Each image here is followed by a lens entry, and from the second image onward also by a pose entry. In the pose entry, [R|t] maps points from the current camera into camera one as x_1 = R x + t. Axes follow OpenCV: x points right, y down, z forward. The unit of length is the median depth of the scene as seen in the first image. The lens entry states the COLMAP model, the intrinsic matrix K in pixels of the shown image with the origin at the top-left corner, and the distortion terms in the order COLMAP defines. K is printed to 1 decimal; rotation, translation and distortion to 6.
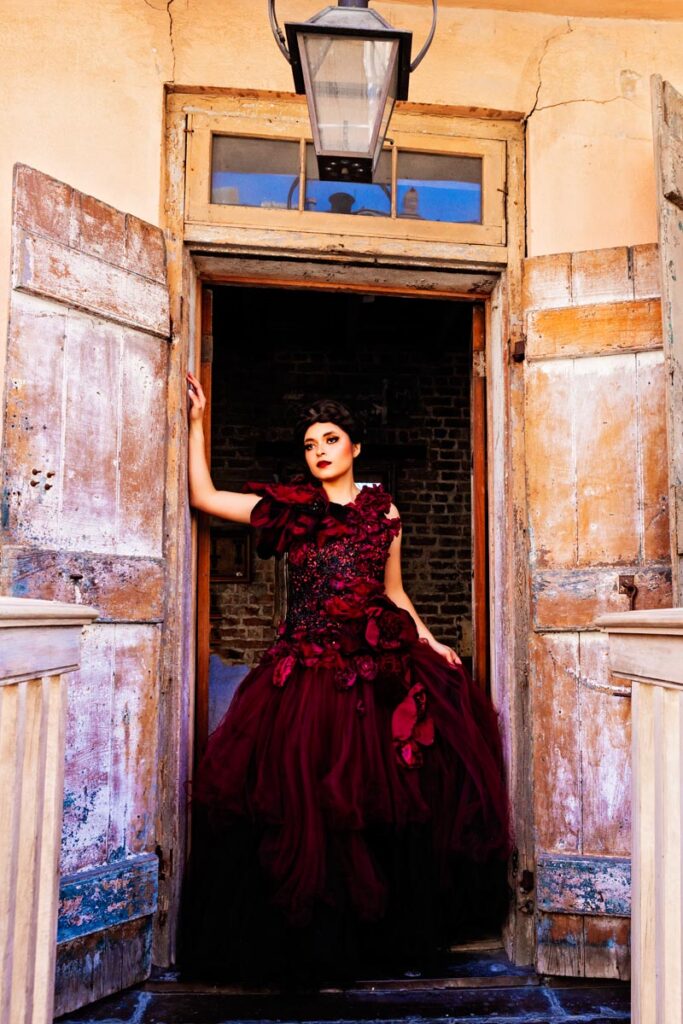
lens RADIAL K [[666.5, 0, 343.2], [0, 666.5, 512.3], [0, 0, 1]] dist [0.010765, -0.003176]
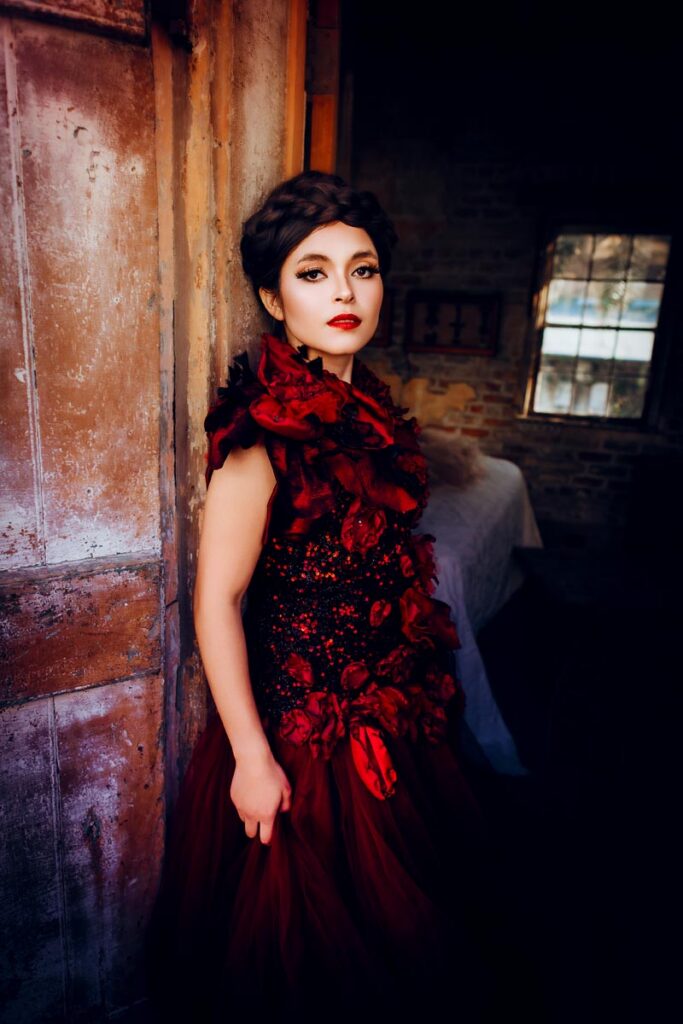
lens RADIAL K [[666.5, 0, 336.1], [0, 666.5, 509.4], [0, 0, 1]] dist [0.010765, -0.003176]
pose [[0.929550, 0.138481, -0.341701, 0.025392], [-0.012956, 0.938479, 0.345093, -0.142727], [0.368468, -0.316354, 0.874158, 0.628268]]
